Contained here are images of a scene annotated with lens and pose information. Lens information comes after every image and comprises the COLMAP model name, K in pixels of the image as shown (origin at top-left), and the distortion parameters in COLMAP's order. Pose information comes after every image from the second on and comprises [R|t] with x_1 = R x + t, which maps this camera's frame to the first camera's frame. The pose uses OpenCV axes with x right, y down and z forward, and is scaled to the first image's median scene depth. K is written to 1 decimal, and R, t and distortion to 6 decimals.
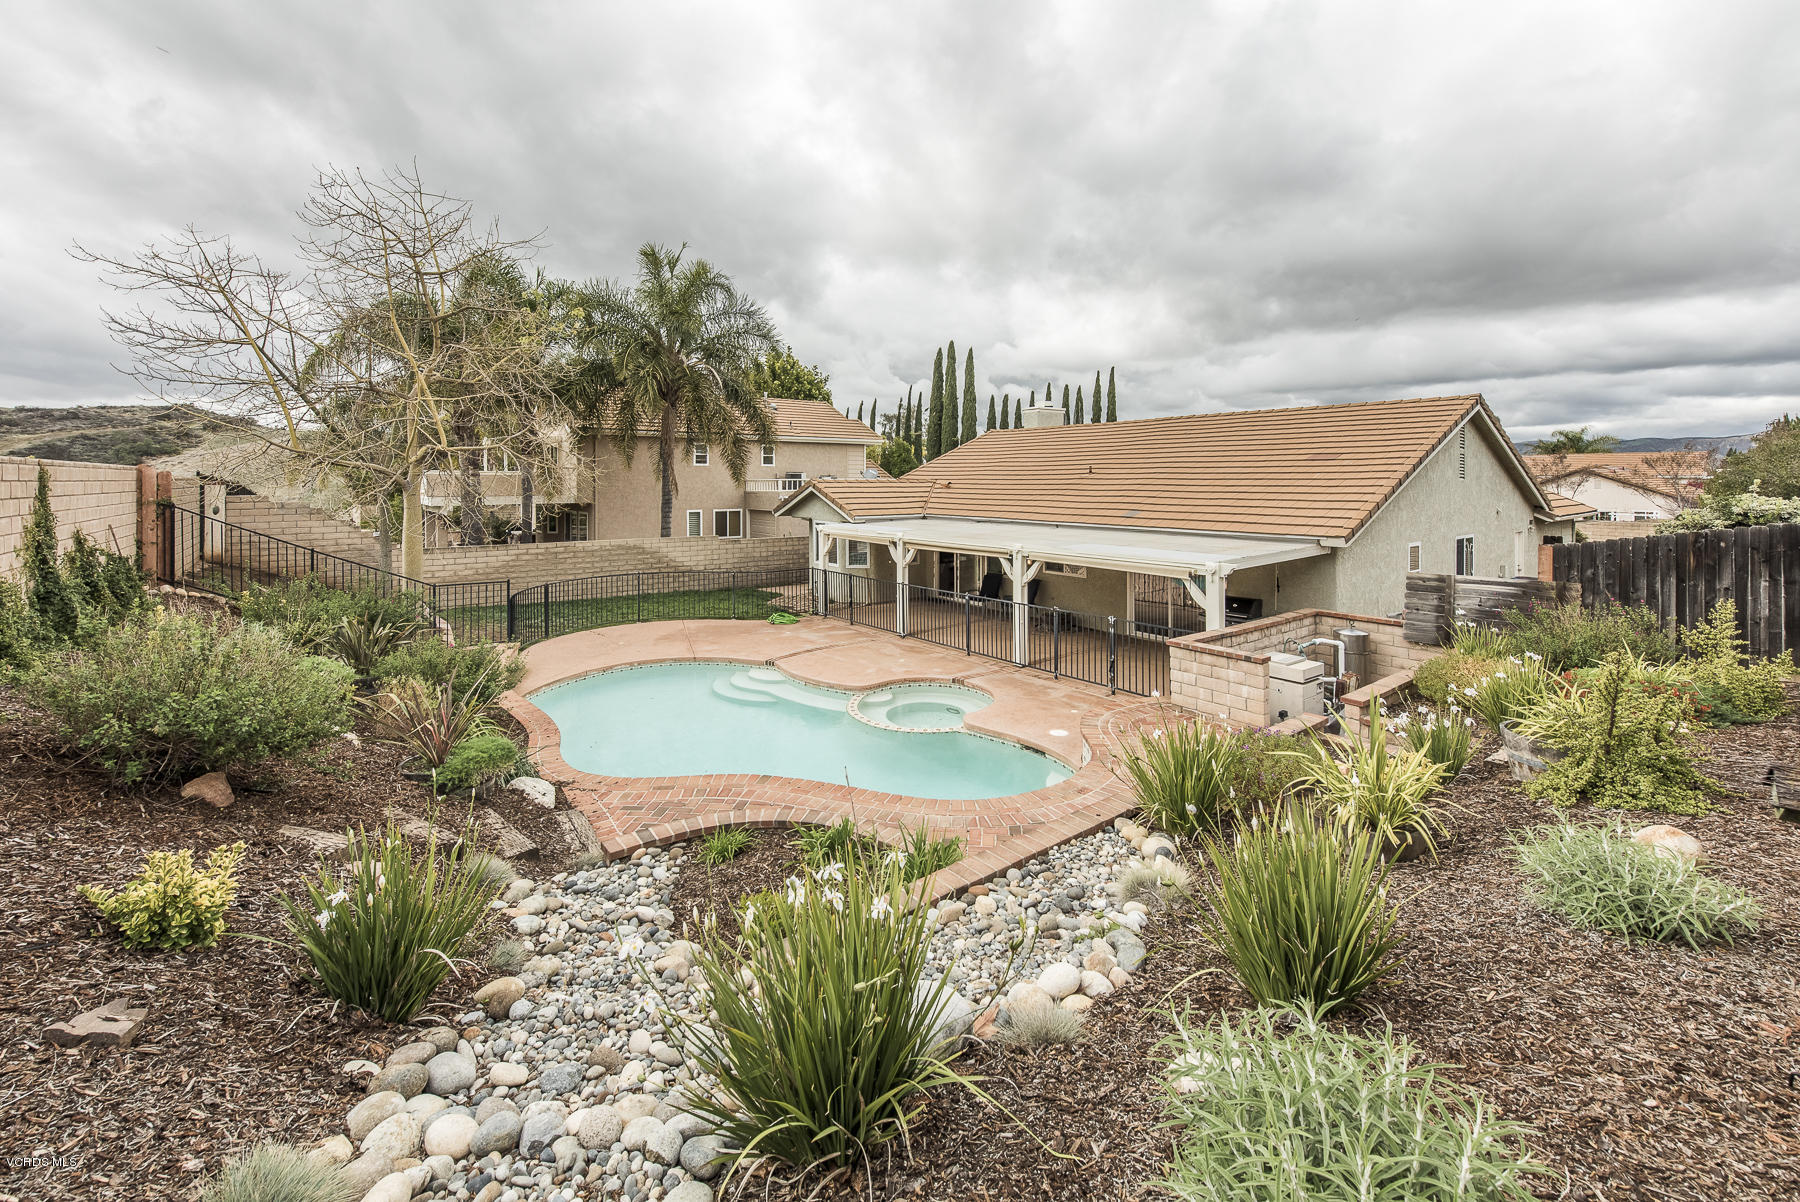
lens RADIAL K [[707.9, 0, 902.6], [0, 707.9, 593.5], [0, 0, 1]] dist [0.005222, -0.002421]
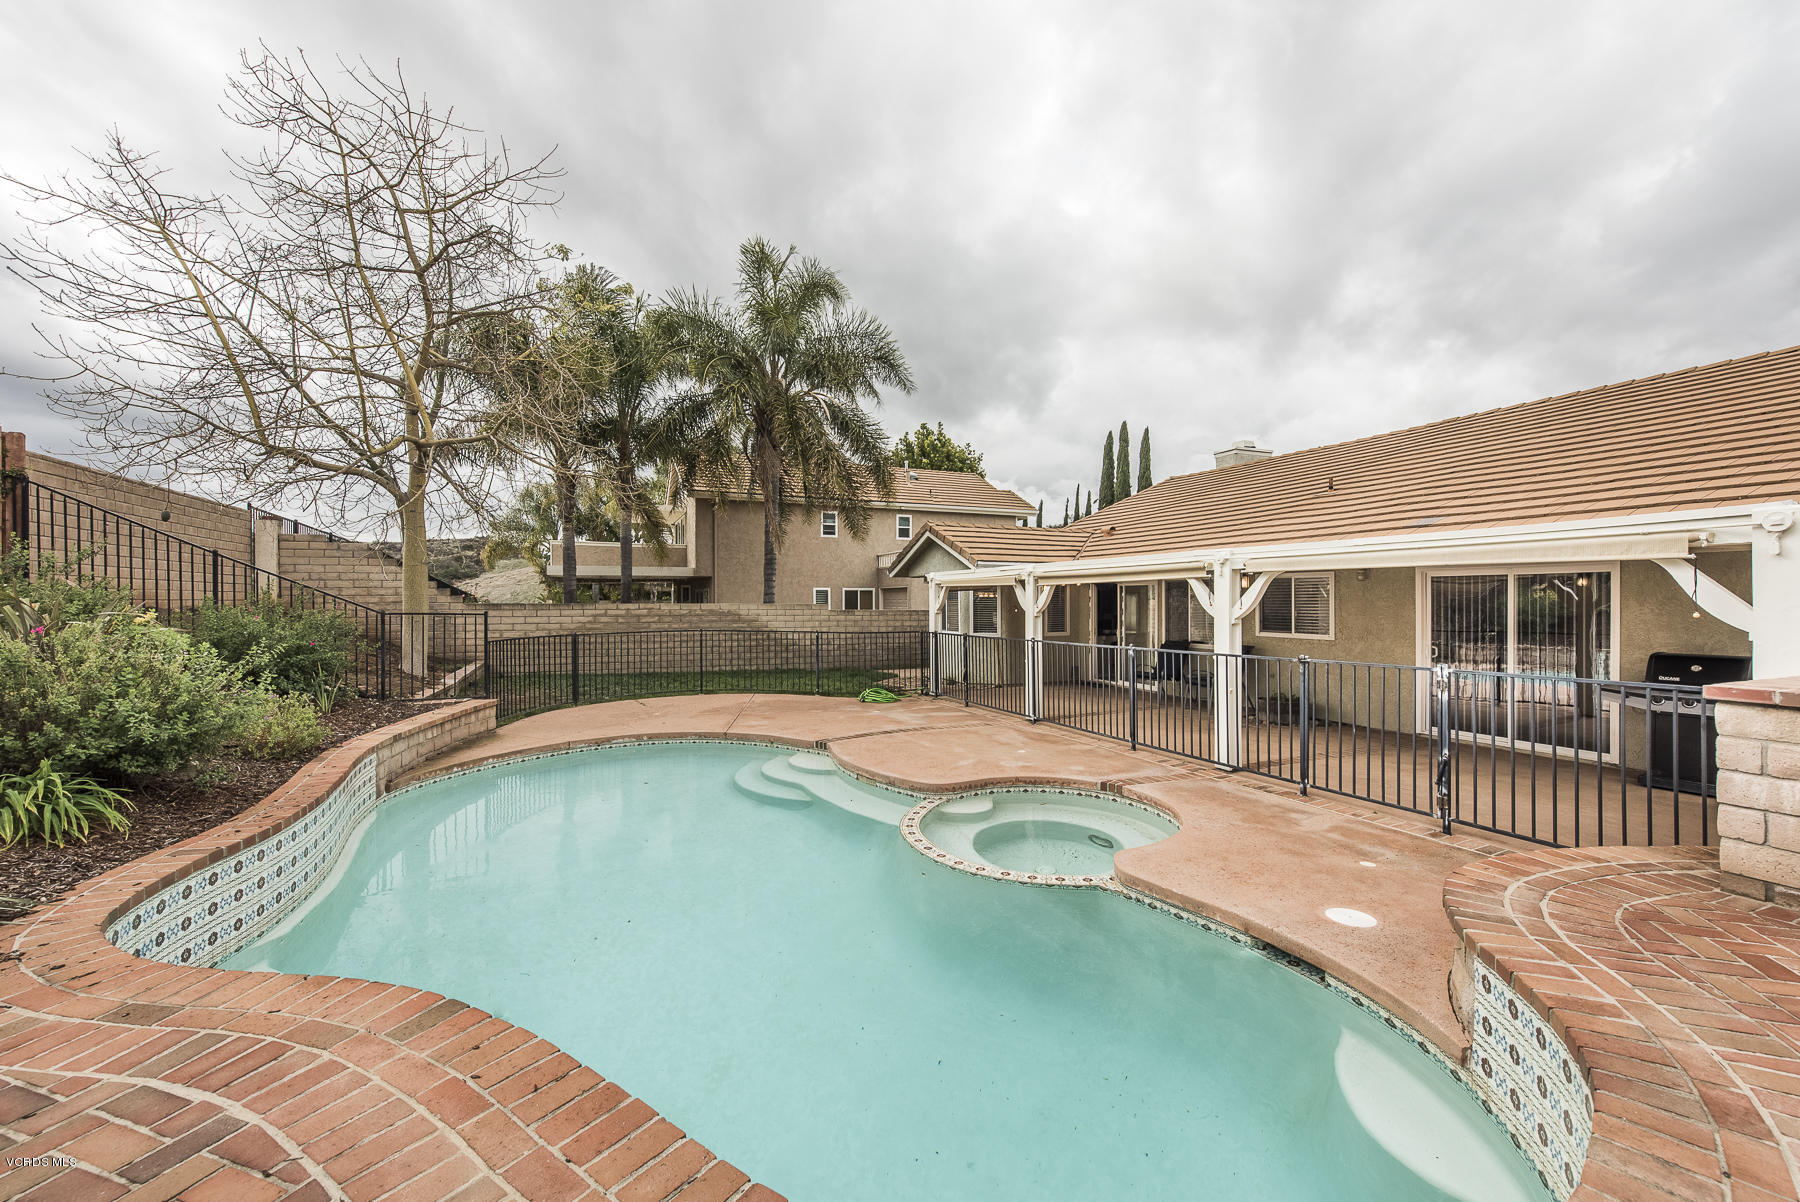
lens RADIAL K [[772.6, 0, 896.9], [0, 772.6, 611.1], [0, 0, 1]] dist [0.012793, 0.000096]
pose [[0.976830, 0.016260, -0.213398, 0.033226], [-0.039763, 0.993537, -0.106313, 0.046334], [0.210290, 0.112335, 0.971164, 0.287741]]
